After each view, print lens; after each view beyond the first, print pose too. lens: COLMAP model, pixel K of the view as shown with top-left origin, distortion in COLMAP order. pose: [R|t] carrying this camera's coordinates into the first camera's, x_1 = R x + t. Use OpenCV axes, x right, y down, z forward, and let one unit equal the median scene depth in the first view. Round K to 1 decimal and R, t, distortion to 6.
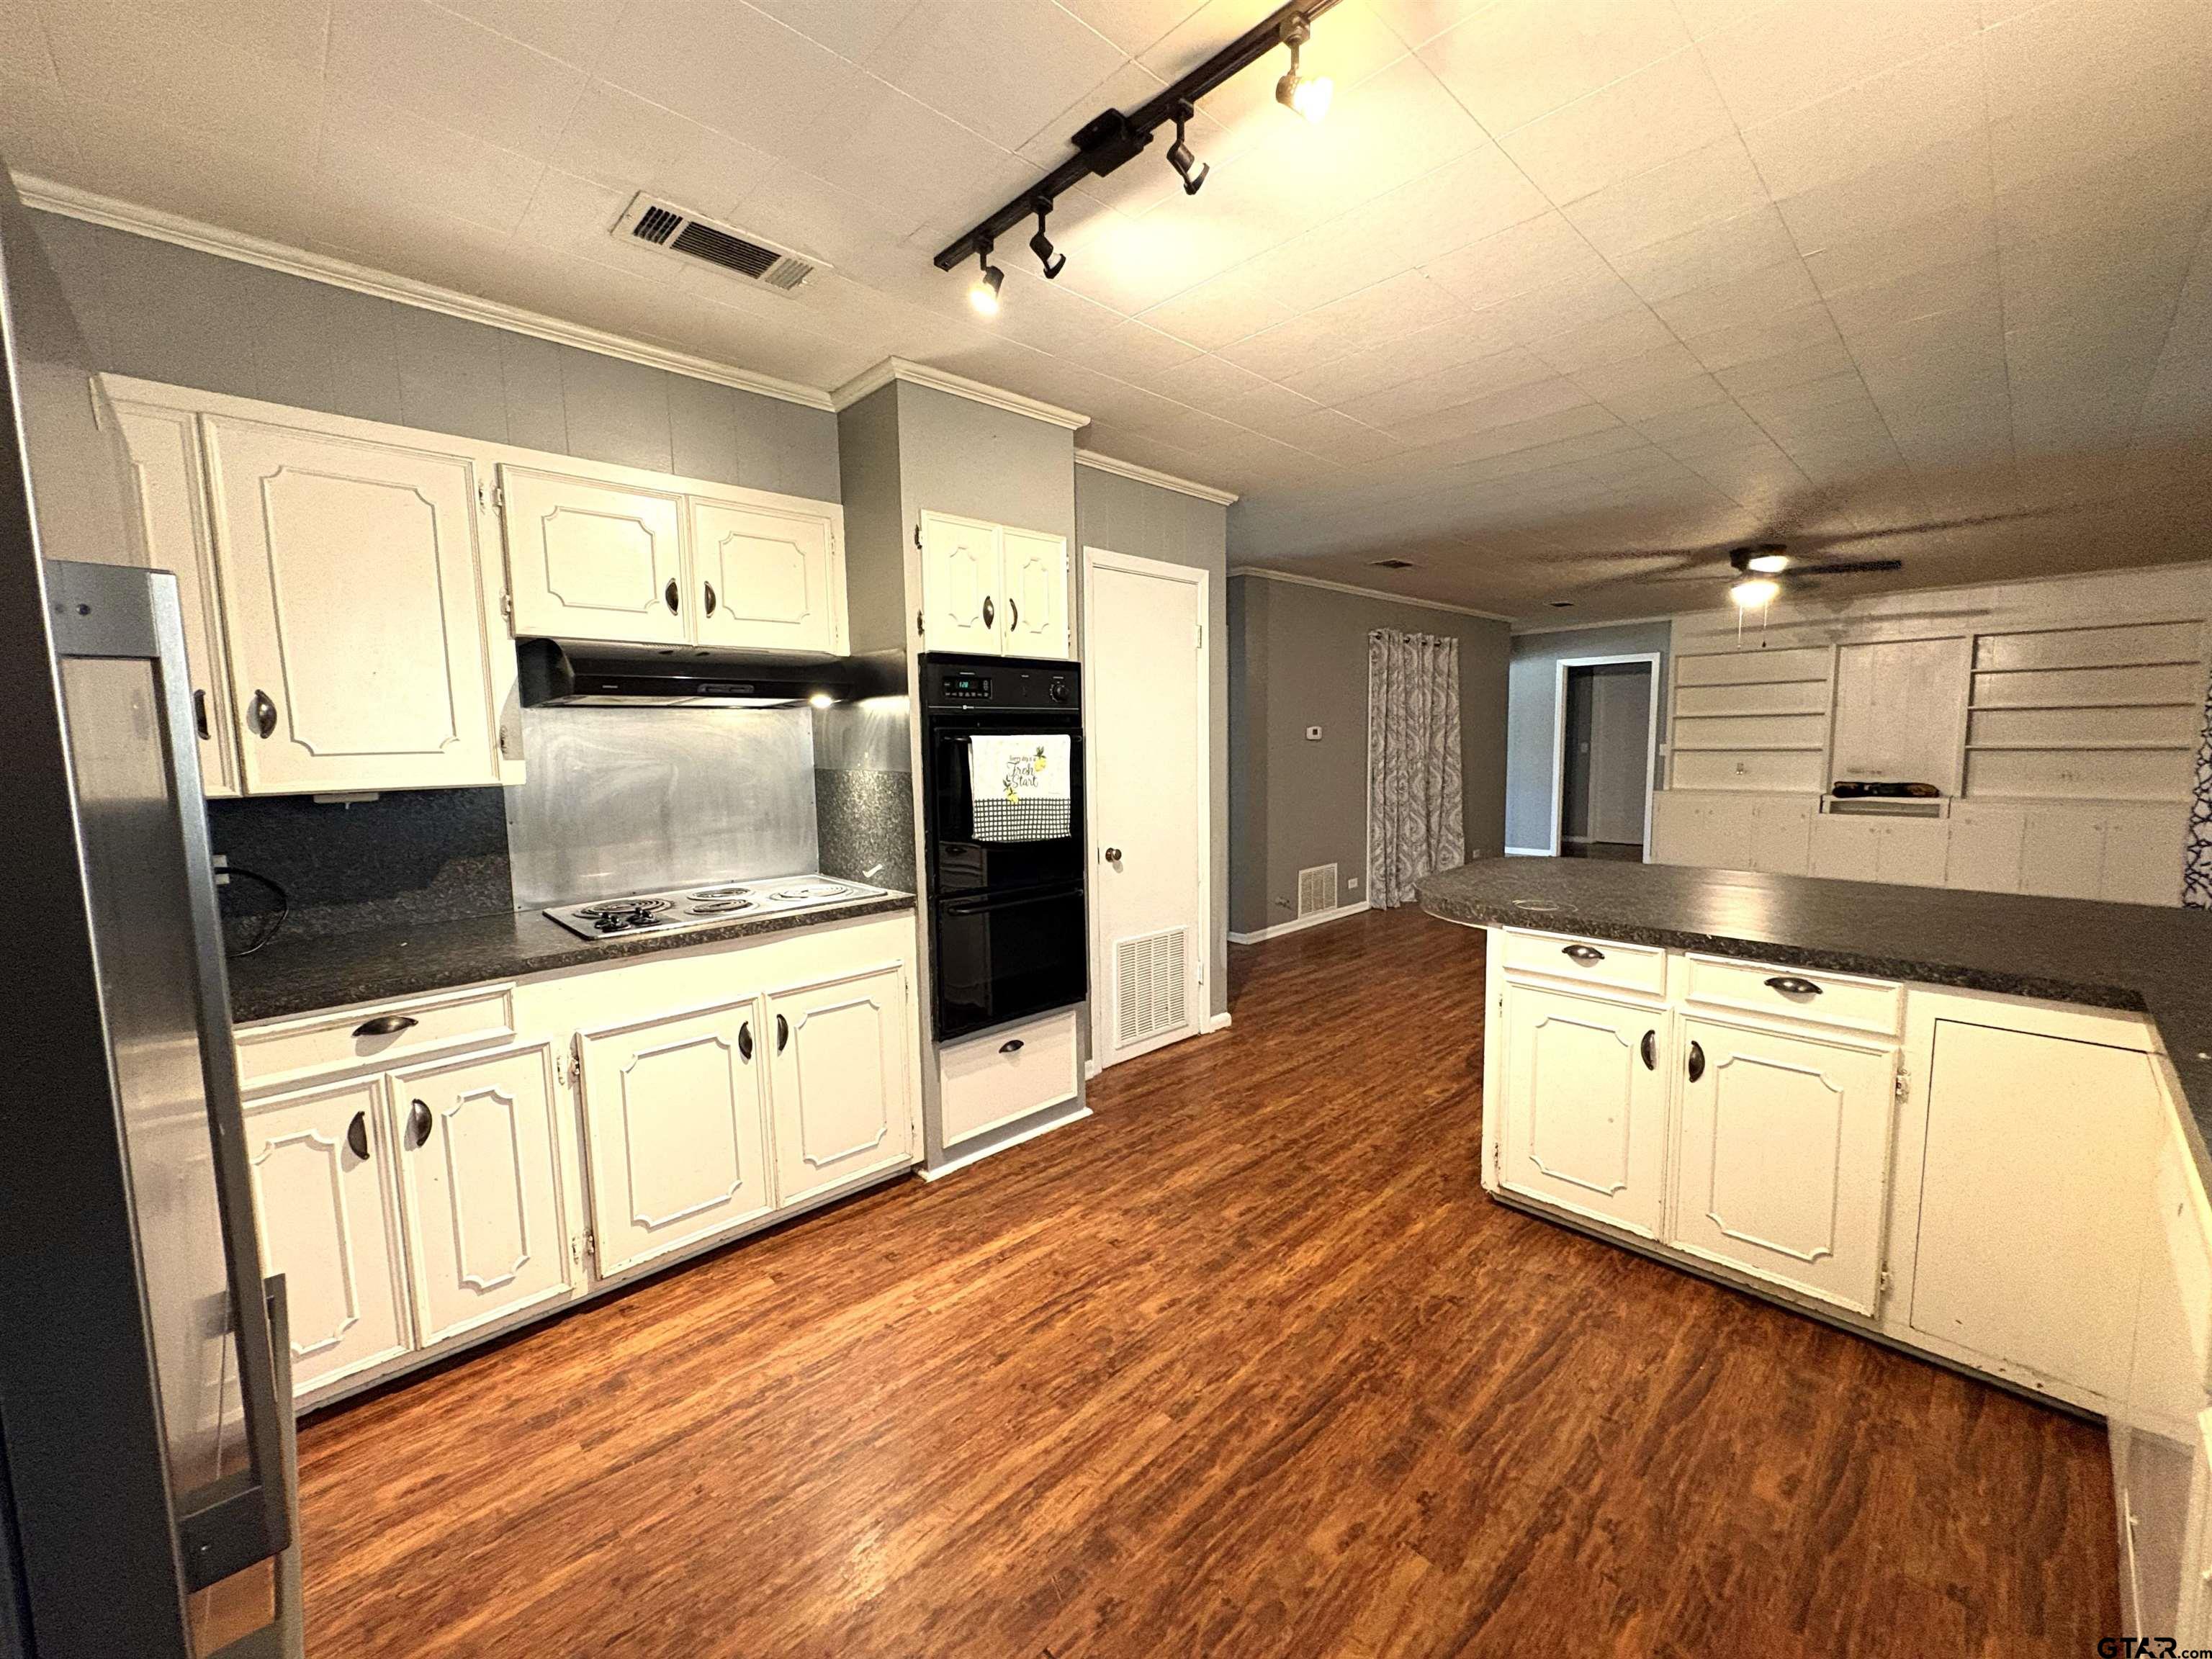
lens RADIAL K [[882.0, 0, 1095.8], [0, 882.0, 827.4], [0, 0, 1]] dist [-0.001718, 0.000231]
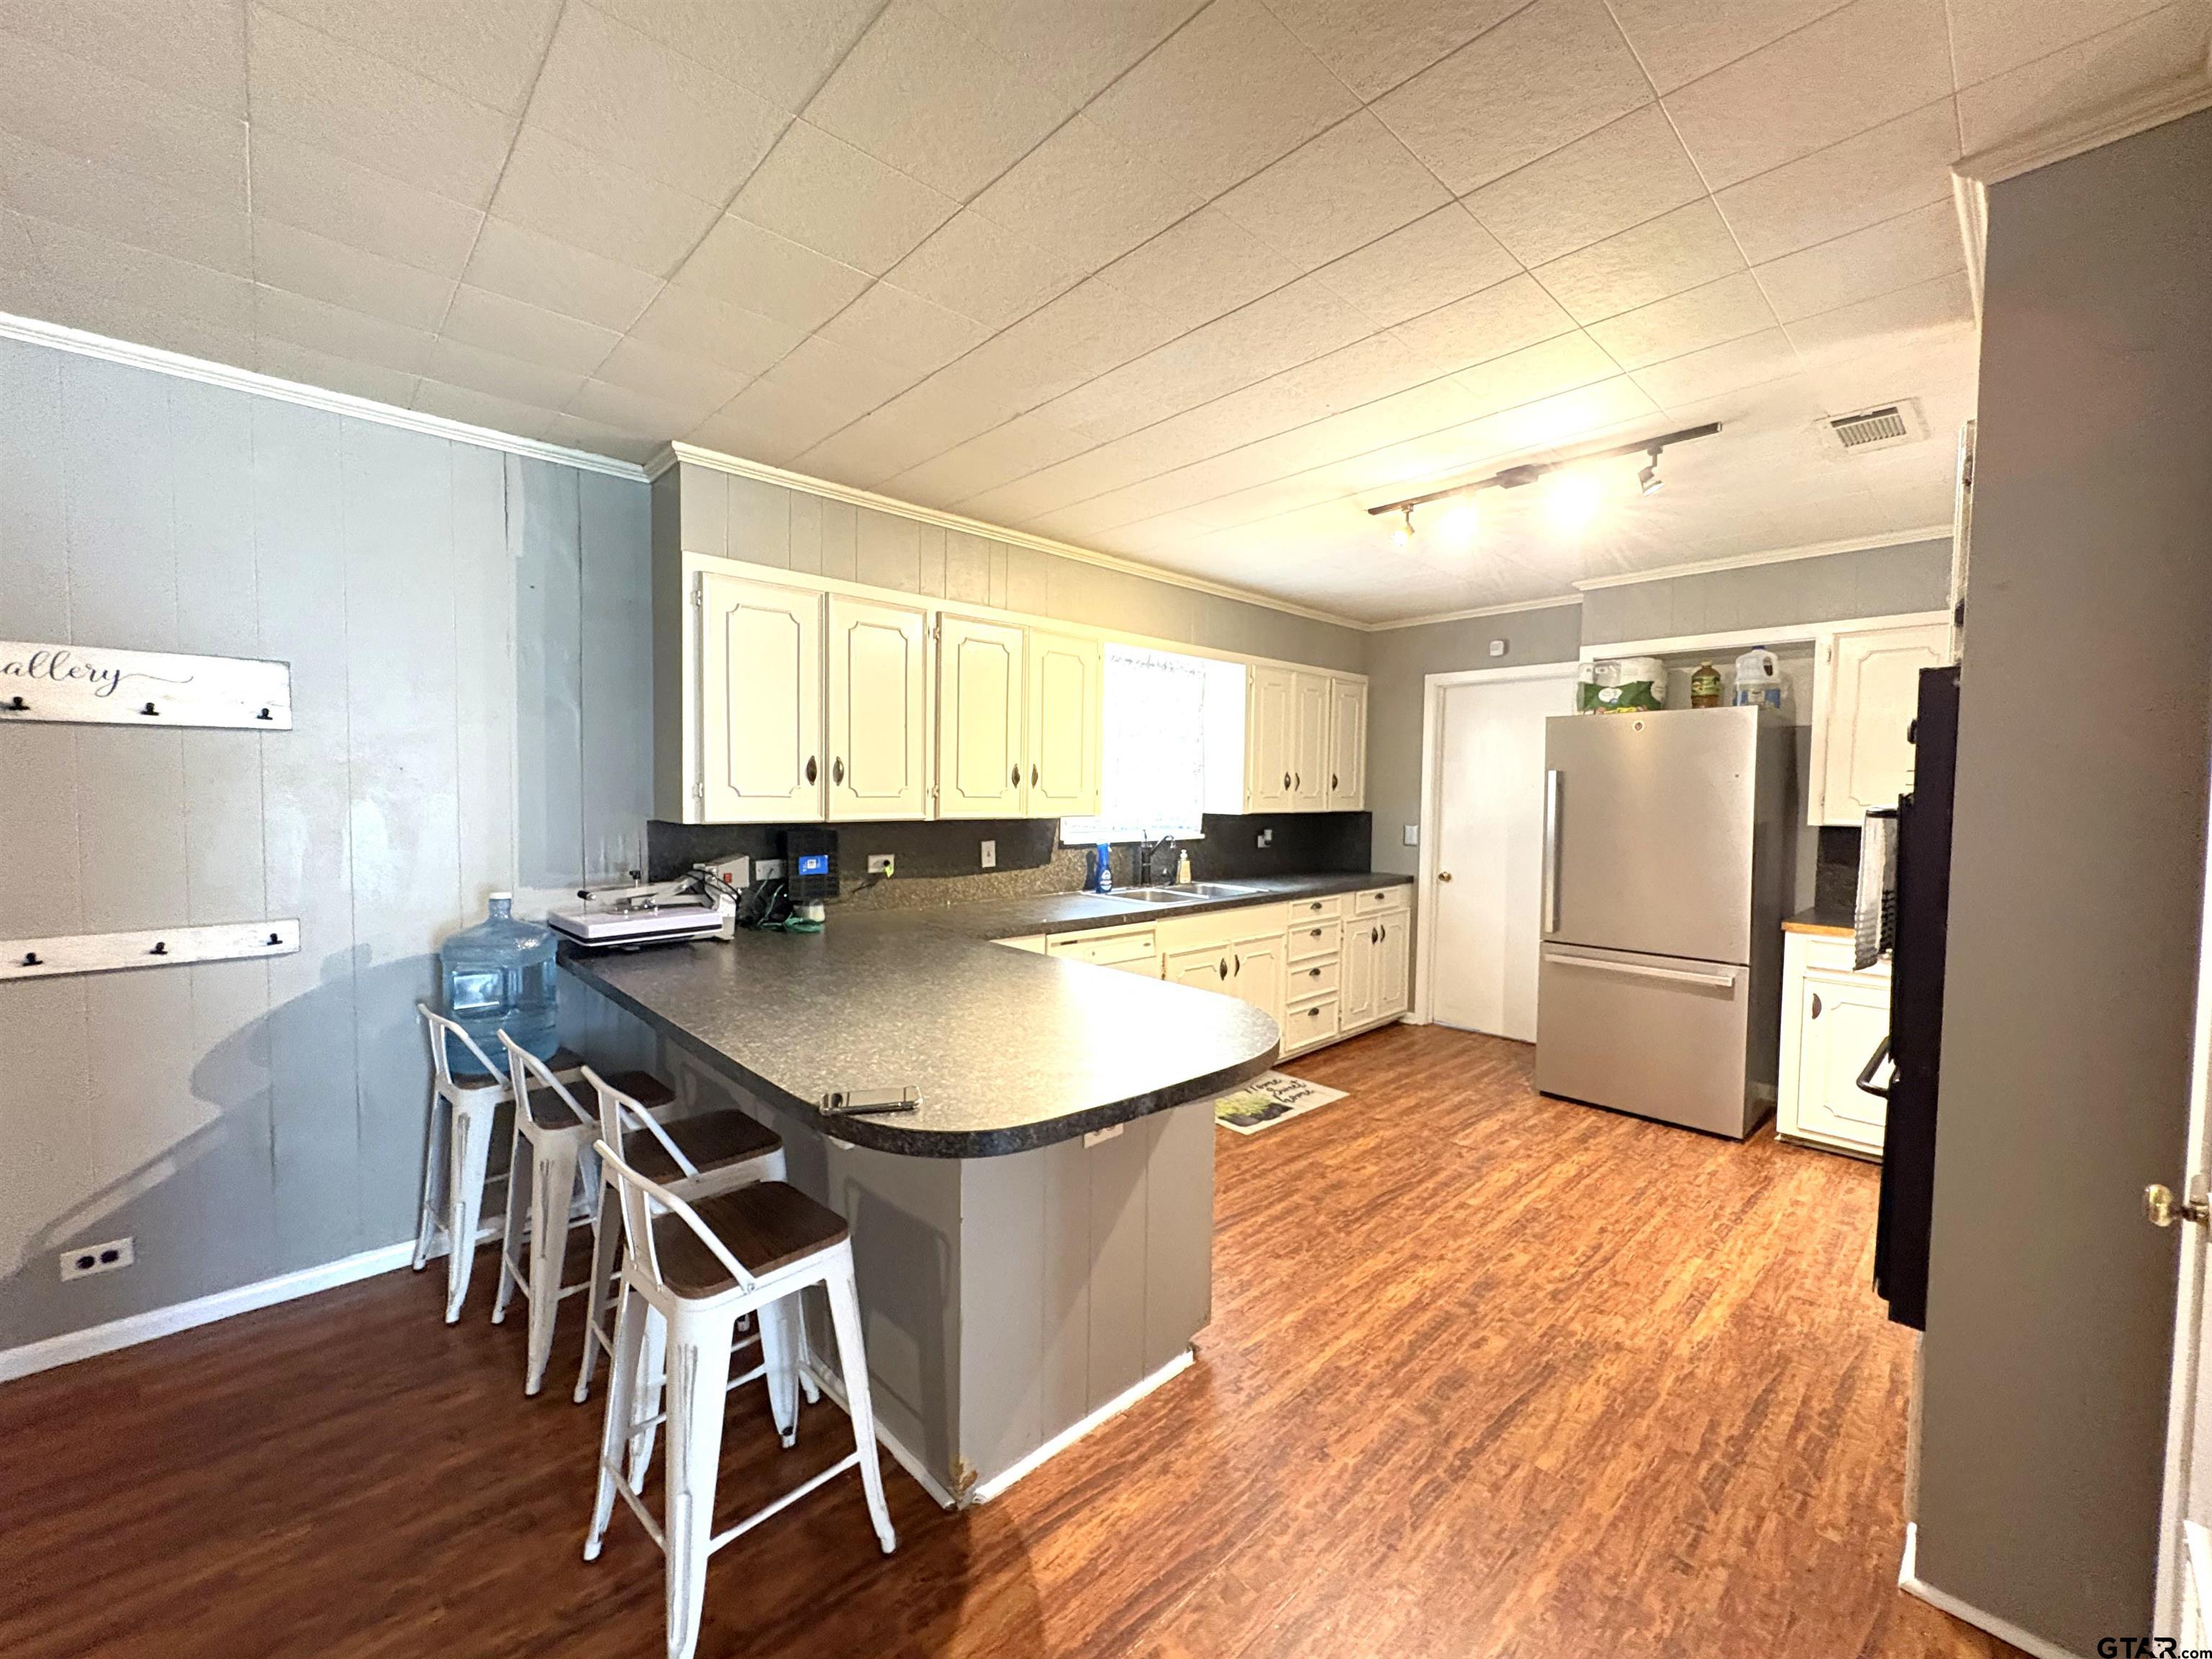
lens RADIAL K [[882.0, 0, 1095.8], [0, 882.0, 827.4], [0, 0, 1]] dist [-0.001718, 0.000231]
pose [[-0.999962, 0.005763, 0.006545, 0.614726], [0.006655, 0.989297, 0.145761, -0.227830], [-0.005635, 0.145799, -0.989298, 2.026285]]
